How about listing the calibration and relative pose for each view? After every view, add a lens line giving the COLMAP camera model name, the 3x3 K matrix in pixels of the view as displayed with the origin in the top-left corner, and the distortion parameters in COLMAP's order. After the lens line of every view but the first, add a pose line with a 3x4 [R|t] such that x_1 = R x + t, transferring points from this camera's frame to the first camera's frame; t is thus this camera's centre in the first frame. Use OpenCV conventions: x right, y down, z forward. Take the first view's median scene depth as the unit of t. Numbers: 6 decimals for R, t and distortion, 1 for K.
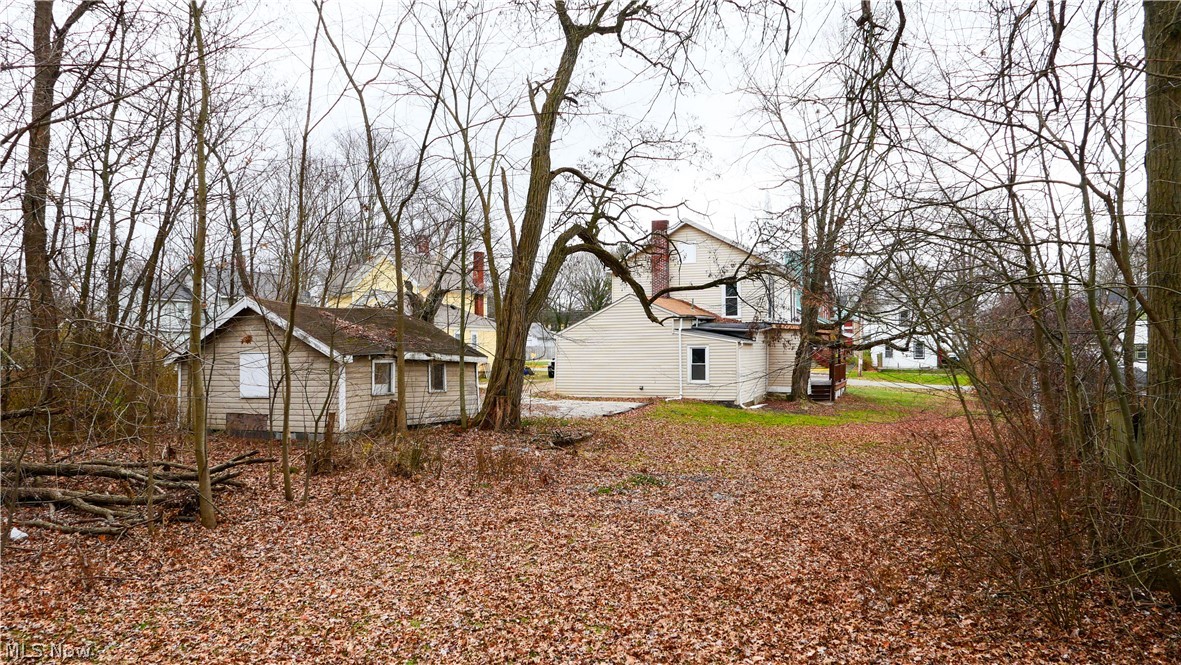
lens RADIAL K [[815.6, 0, 591.9], [0, 815.6, 331.7], [0, 0, 1]] dist [-0.006780, -0.000189]
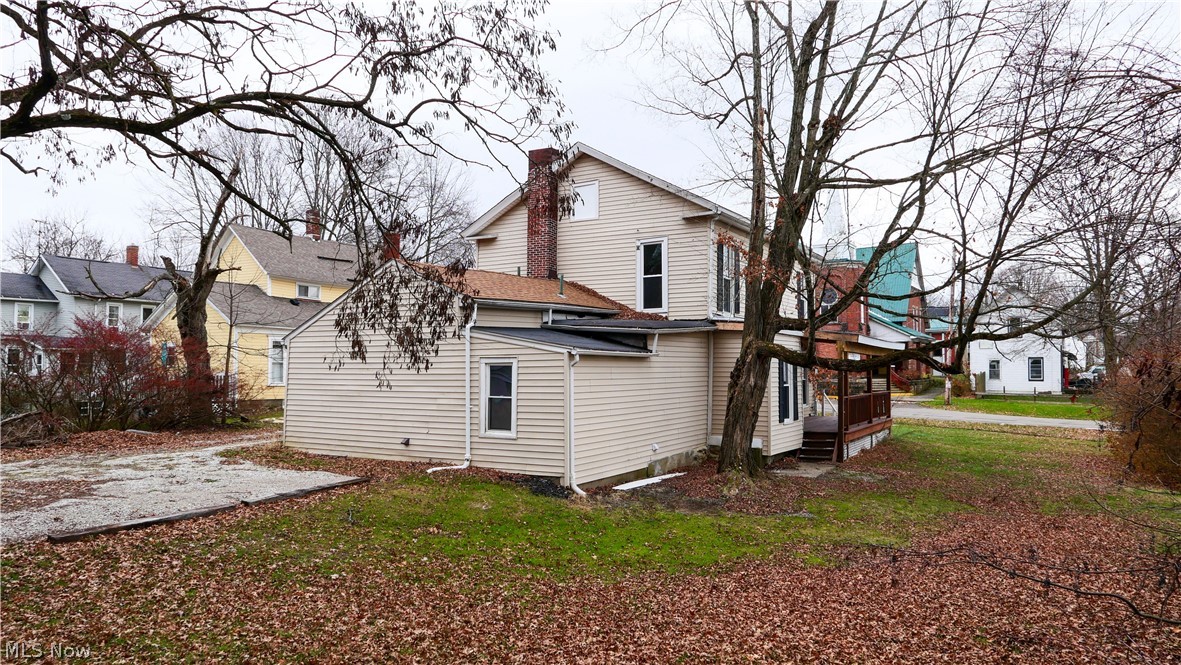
lens RADIAL K [[815.6, 0, 589.1], [0, 815.6, 336.4], [0, 0, 1]] dist [-0.006780, -0.000189]
pose [[0.990656, 0.003988, -0.136324, 0.223067], [-0.005647, 0.999915, -0.011783, 0.007707], [0.136265, 0.012443, 0.990594, 0.468329]]
